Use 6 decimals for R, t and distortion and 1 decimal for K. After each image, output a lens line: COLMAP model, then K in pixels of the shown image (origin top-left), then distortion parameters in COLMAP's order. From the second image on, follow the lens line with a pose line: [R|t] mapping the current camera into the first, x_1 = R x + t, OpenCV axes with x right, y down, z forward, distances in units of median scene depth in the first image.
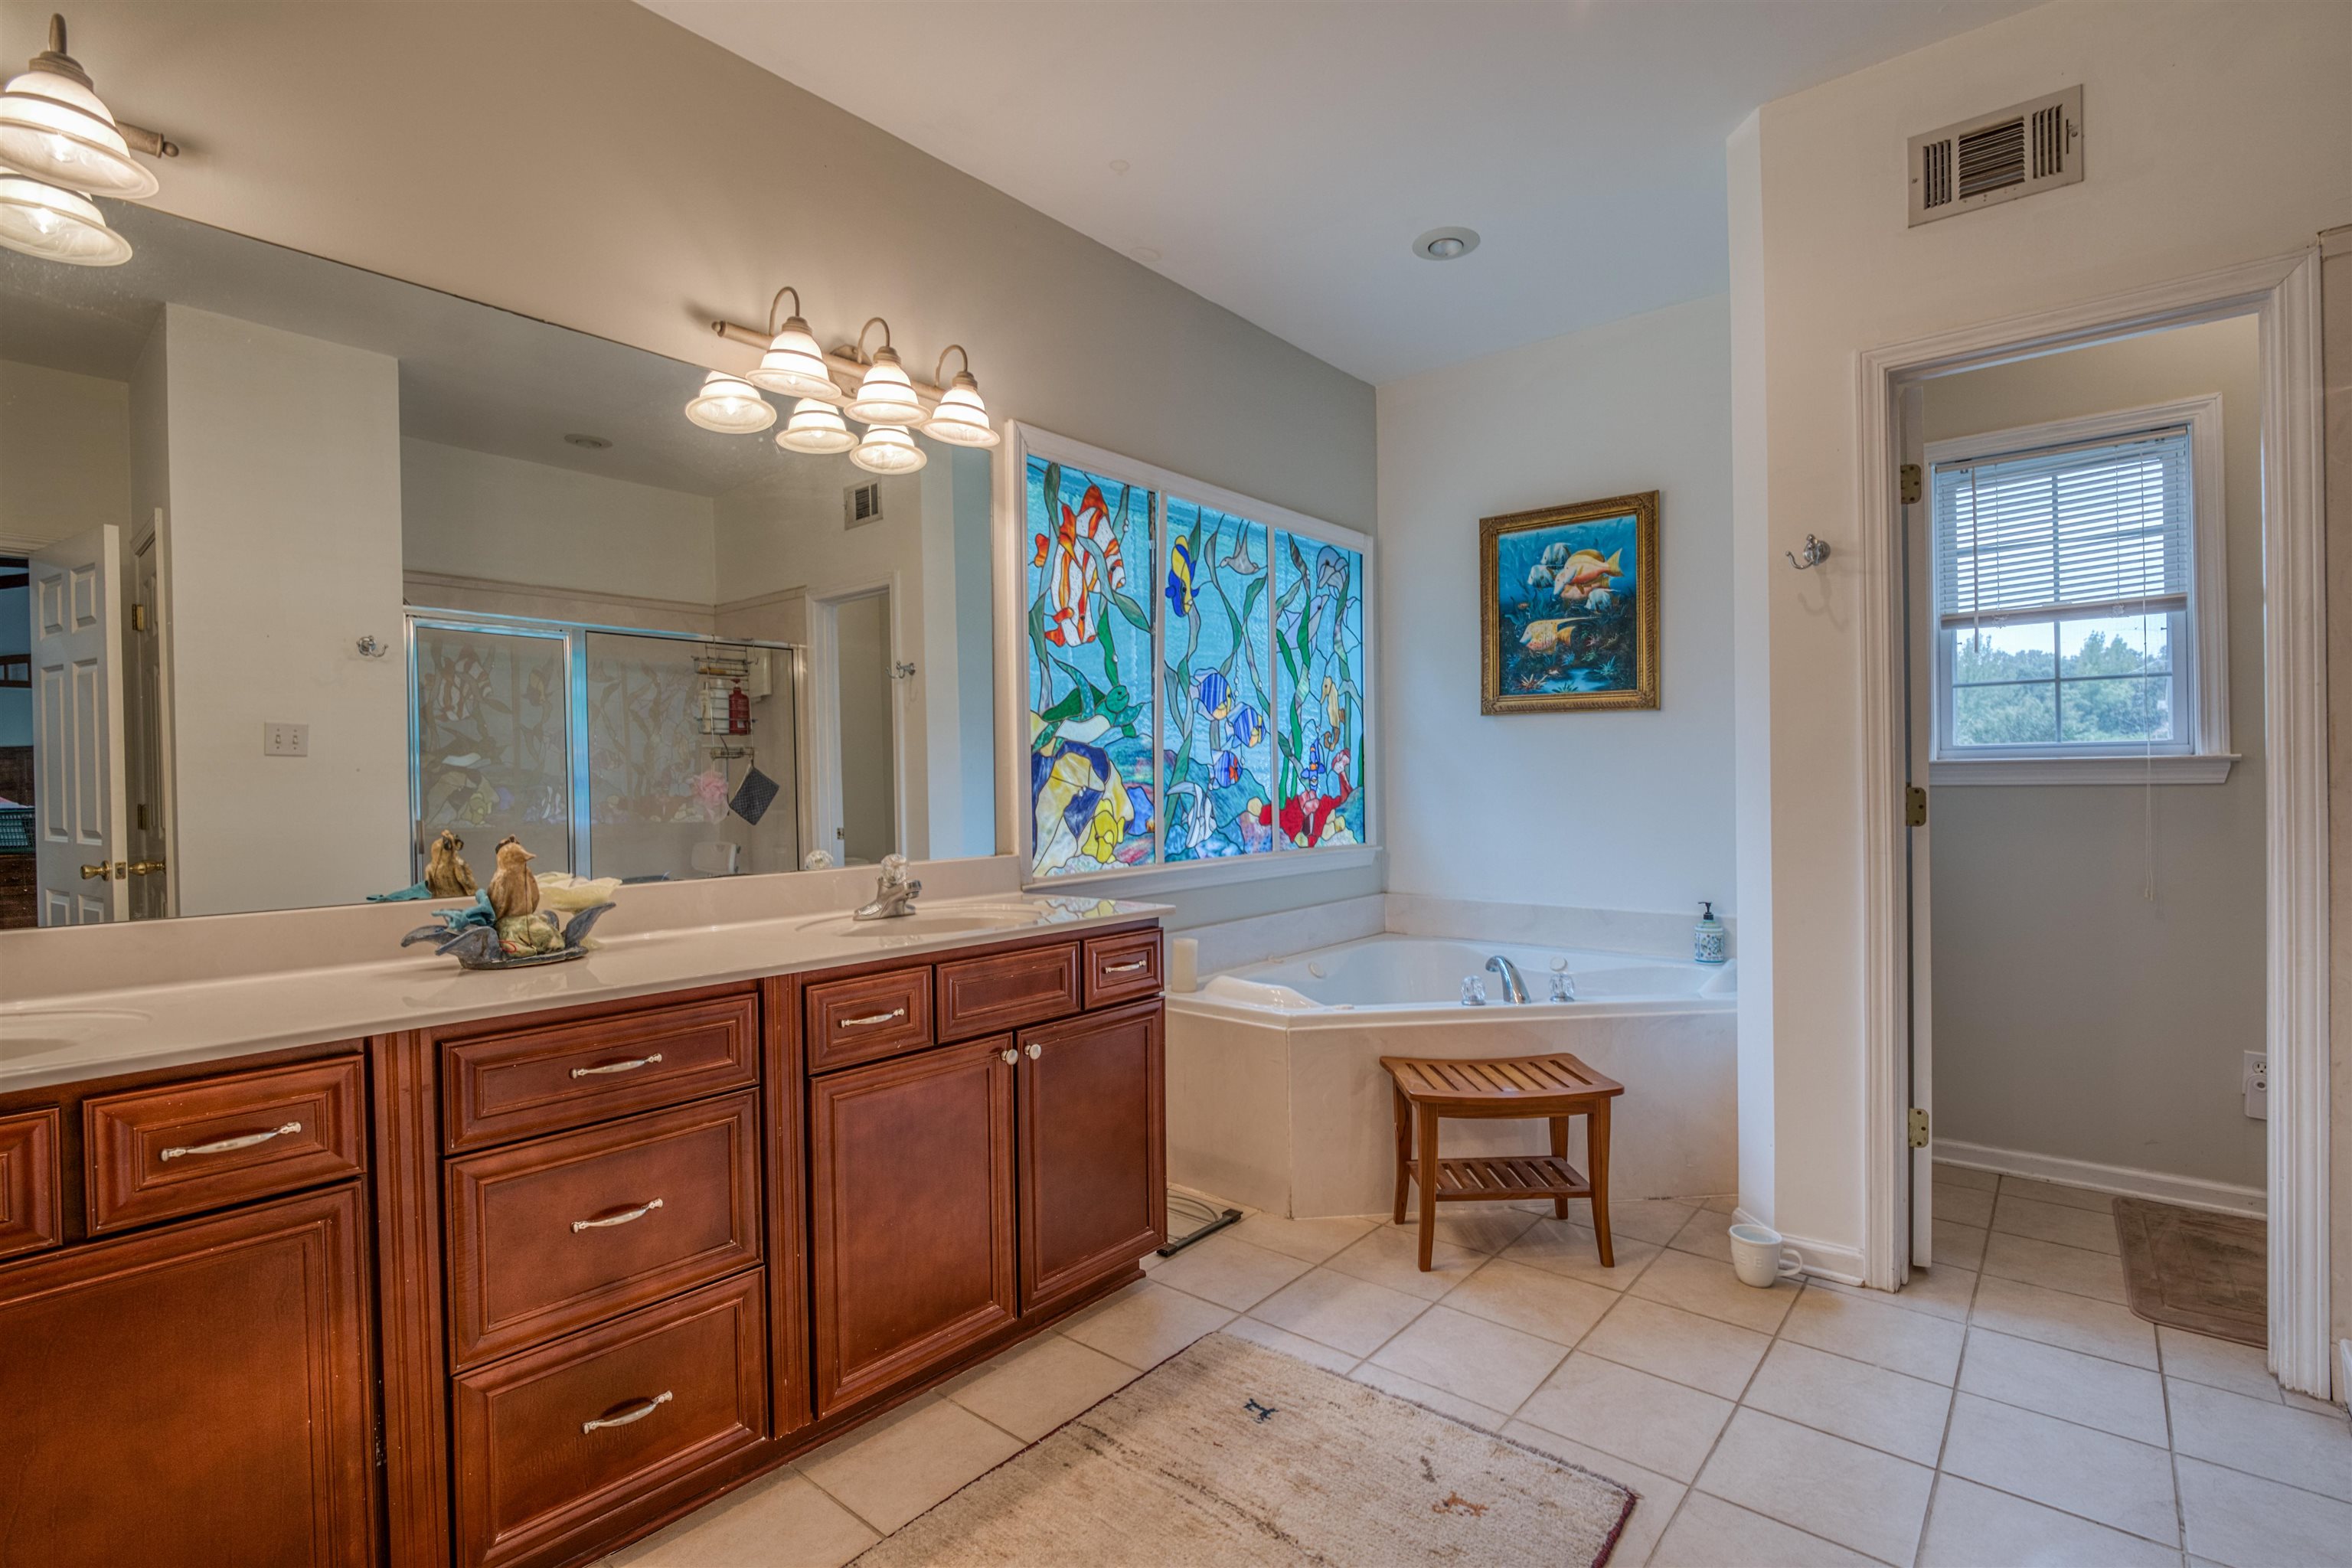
lens RADIAL K [[1067.5, 0, 1171.6], [0, 1067.5, 775.8], [0, 0, 1]] dist [-0.026932, -0.000797]
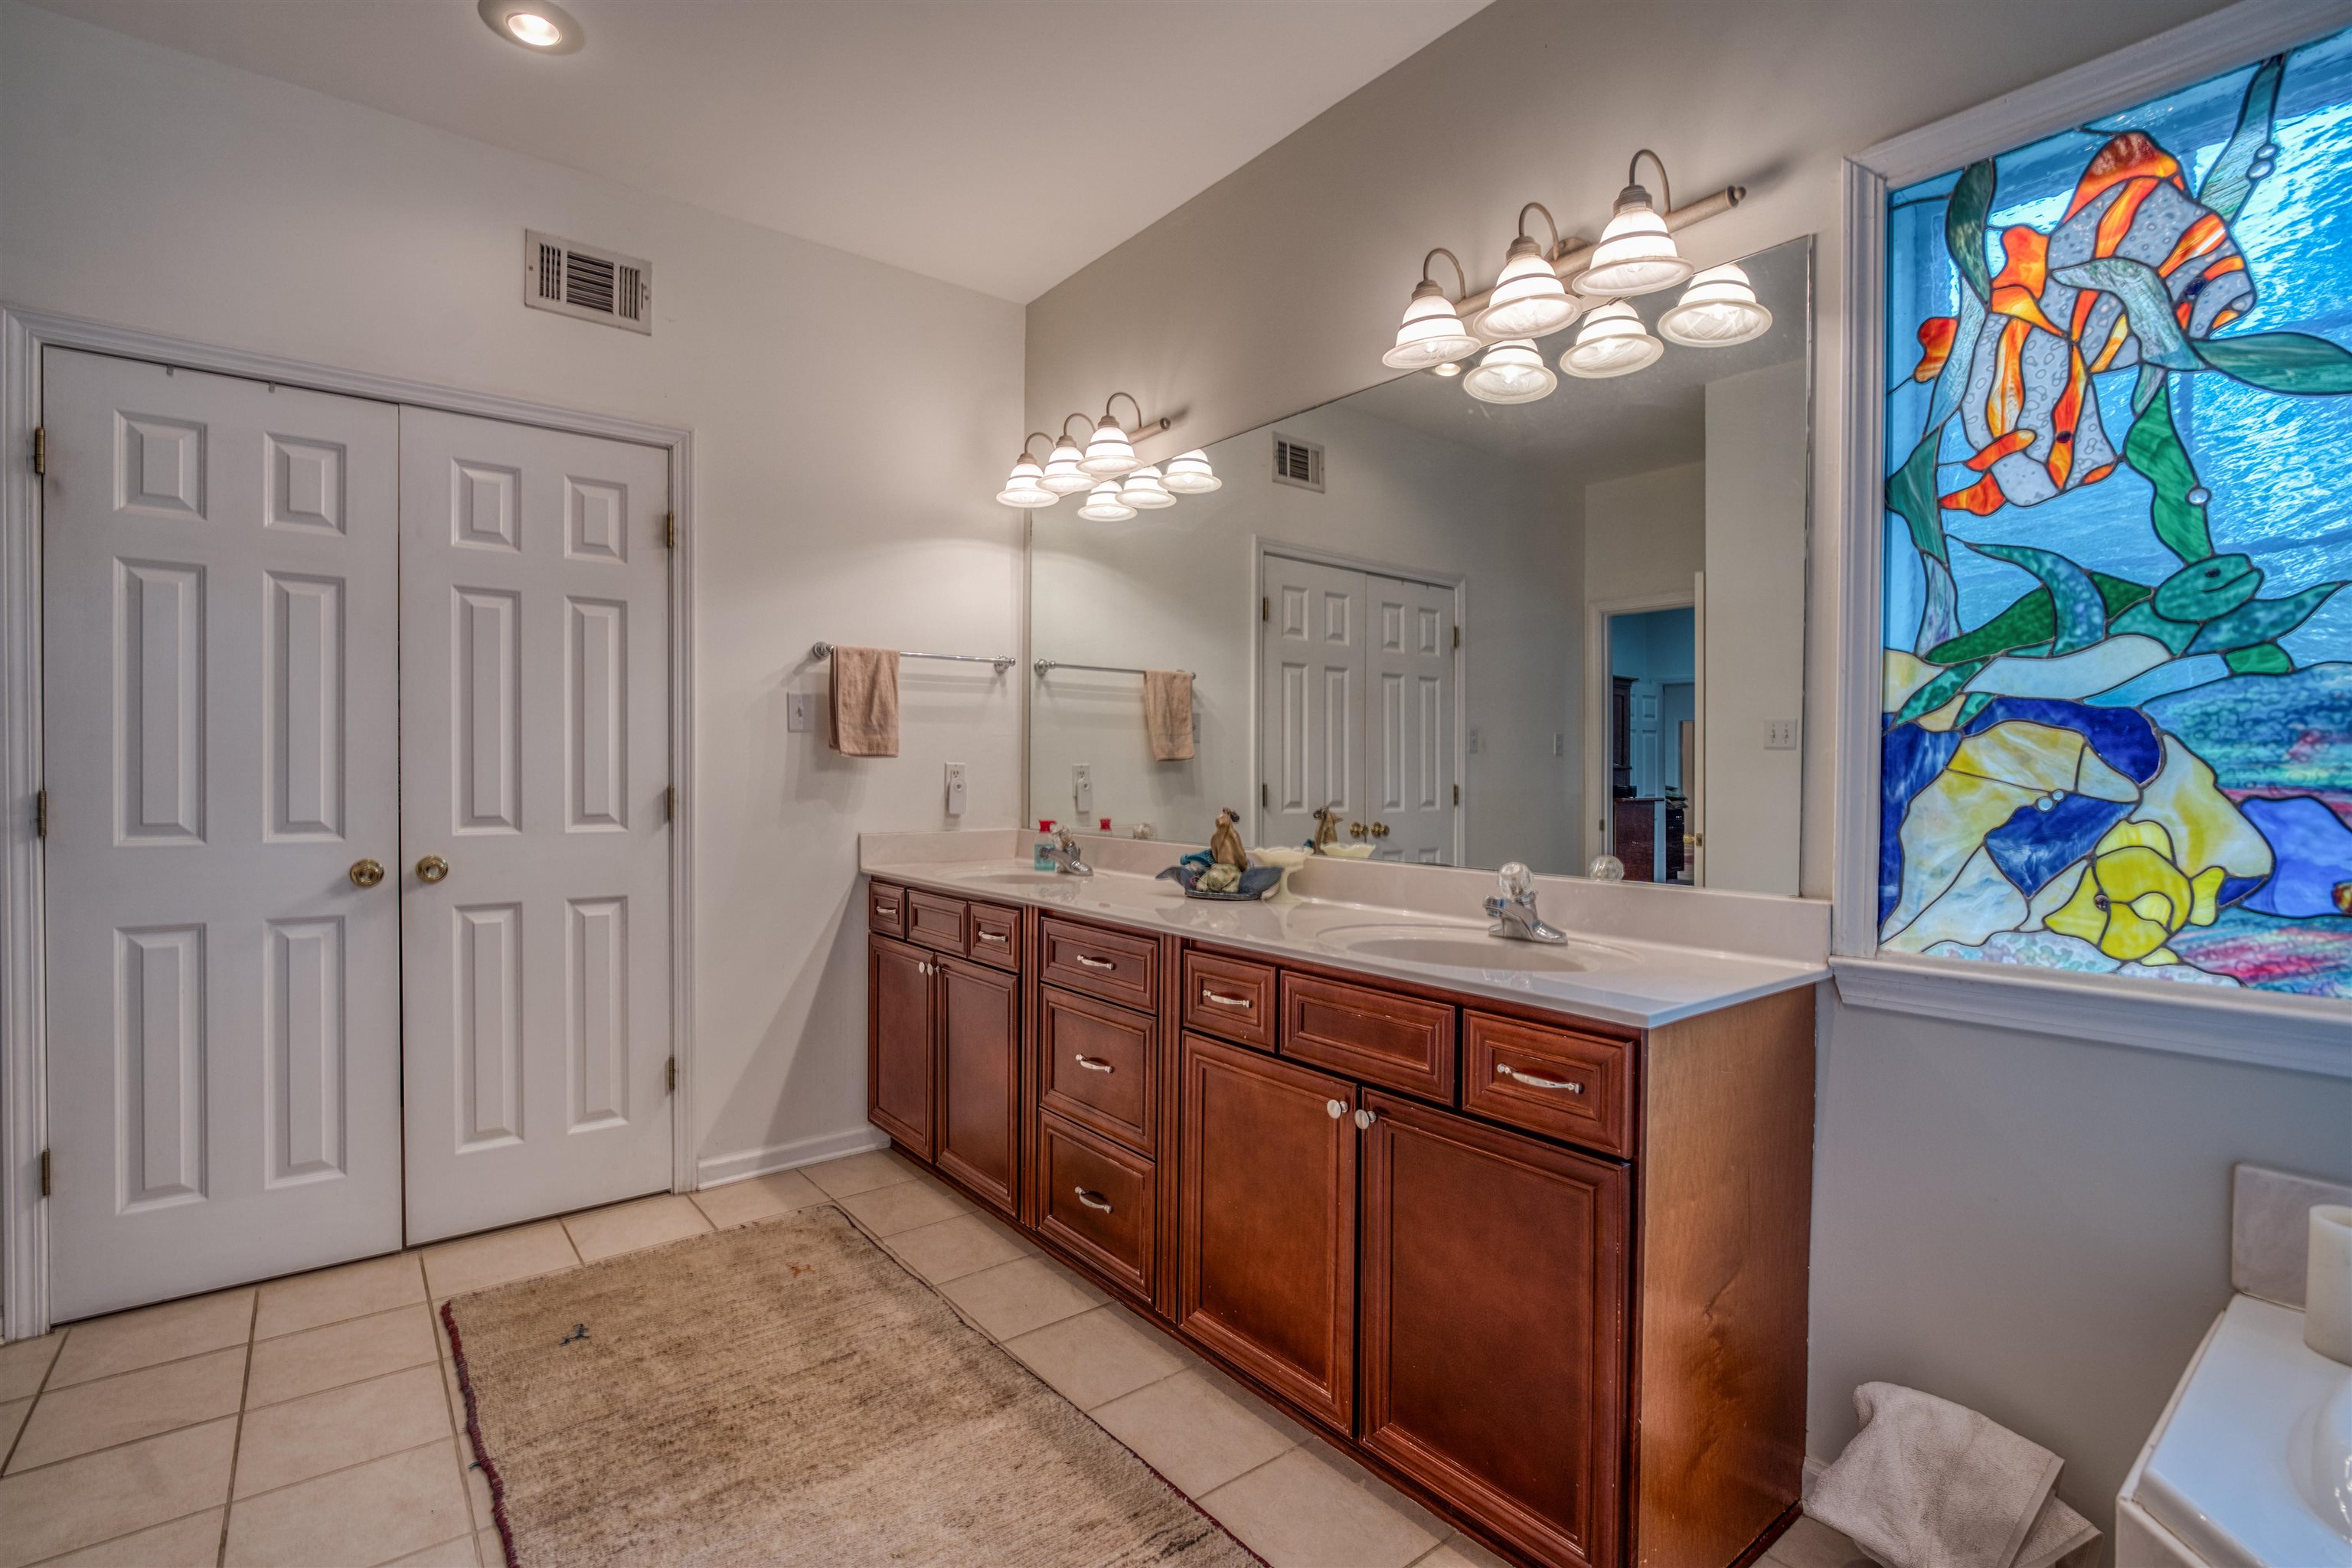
lens RADIAL K [[1067.5, 0, 1170.8], [0, 1067.5, 793.2], [0, 0, 1]] dist [-0.026932, -0.000797]
pose [[-0.194447, 0.021869, -0.980669, 0.463384], [-0.003710, 0.999728, 0.023029, 0.001840], [0.980906, 0.008116, -0.194313, 0.711065]]
